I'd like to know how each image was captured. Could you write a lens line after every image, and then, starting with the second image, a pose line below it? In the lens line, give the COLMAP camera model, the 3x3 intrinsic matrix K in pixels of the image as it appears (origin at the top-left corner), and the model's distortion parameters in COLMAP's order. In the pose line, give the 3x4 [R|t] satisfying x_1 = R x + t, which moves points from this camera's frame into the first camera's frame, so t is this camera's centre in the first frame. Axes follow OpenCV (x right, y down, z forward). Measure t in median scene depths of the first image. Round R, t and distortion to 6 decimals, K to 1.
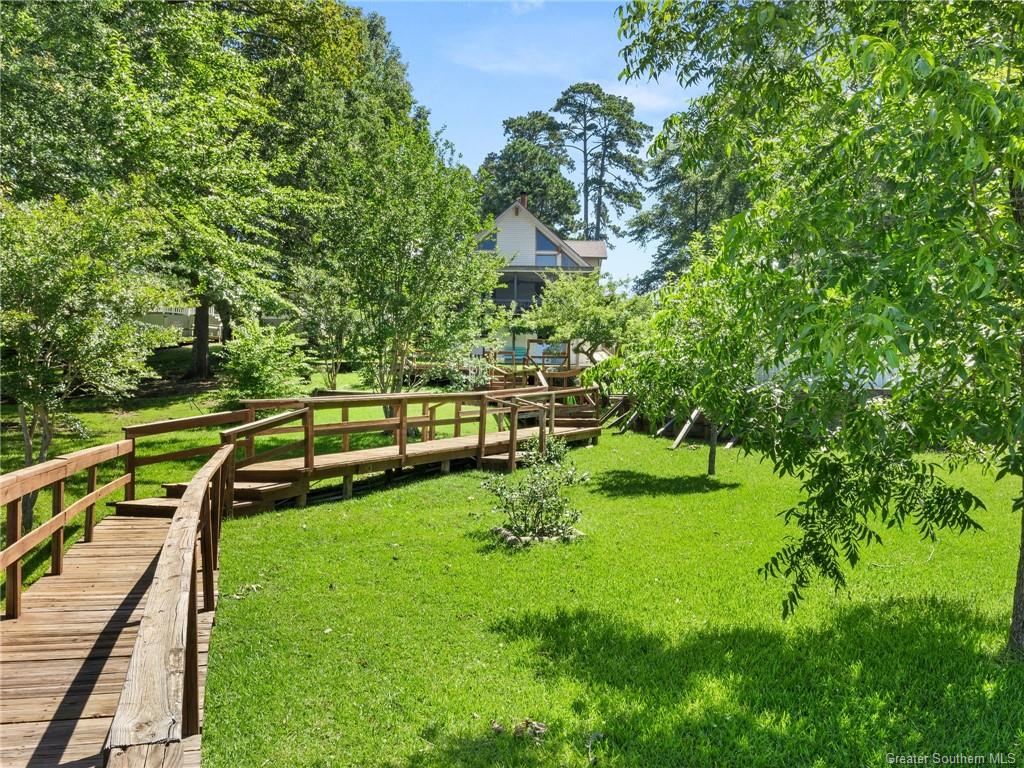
lens RADIAL K [[852.4, 0, 511.8], [0, 852.4, 383.9], [0, 0, 1]] dist [-0.001144, 0.000977]
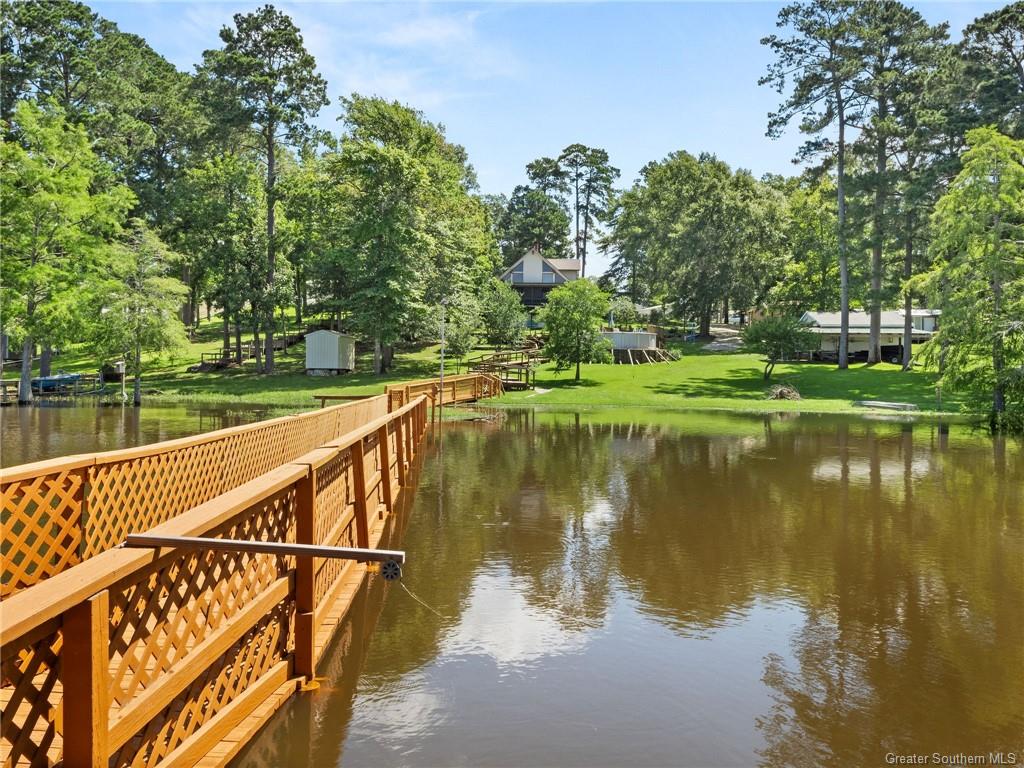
lens RADIAL K [[852.4, 0, 512.1], [0, 852.4, 382.4], [0, 0, 1]] dist [-0.001144, 0.000977]
pose [[0.999608, -0.002862, -0.027845, 0.007312], [0.005103, 0.996721, 0.080750, -0.034500], [0.027523, -0.080861, 0.996345, -0.638437]]
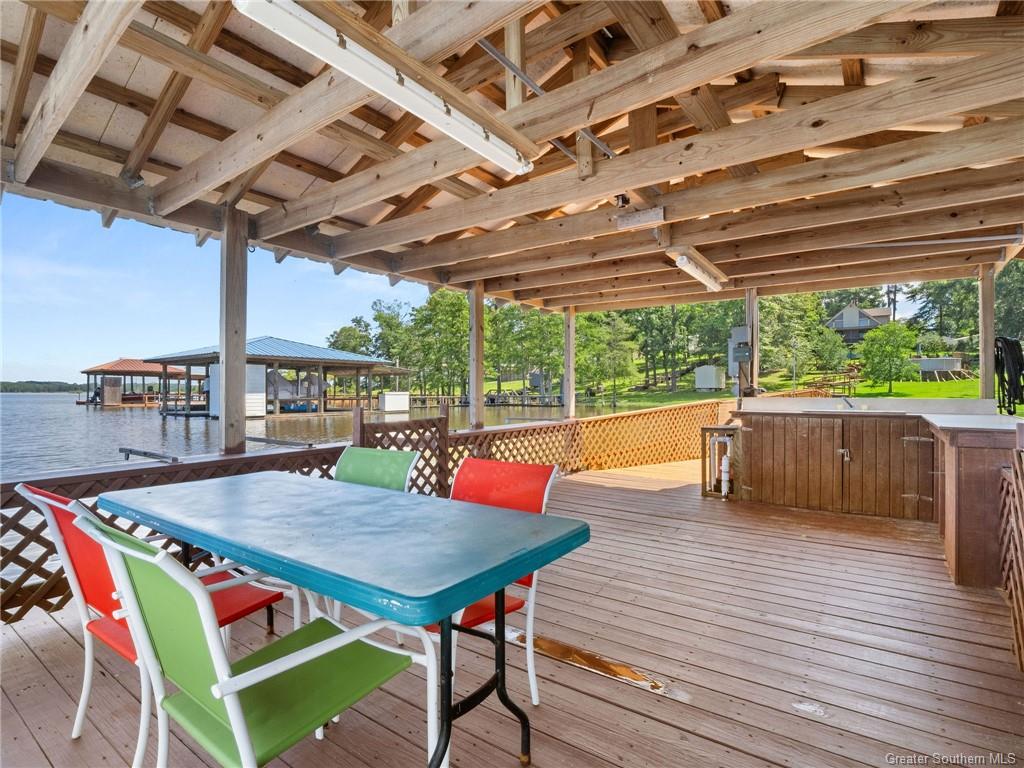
lens RADIAL K [[507.3, 0, 512.8], [0, 507.3, 391.0], [0, 0, 1]] dist [-0.018673, 0.000092]
pose [[0.827287, -0.016052, -0.561550, -0.001400], [0.052969, 0.997367, 0.049525, -0.037499], [0.559277, -0.070716, 0.825959, -0.858723]]
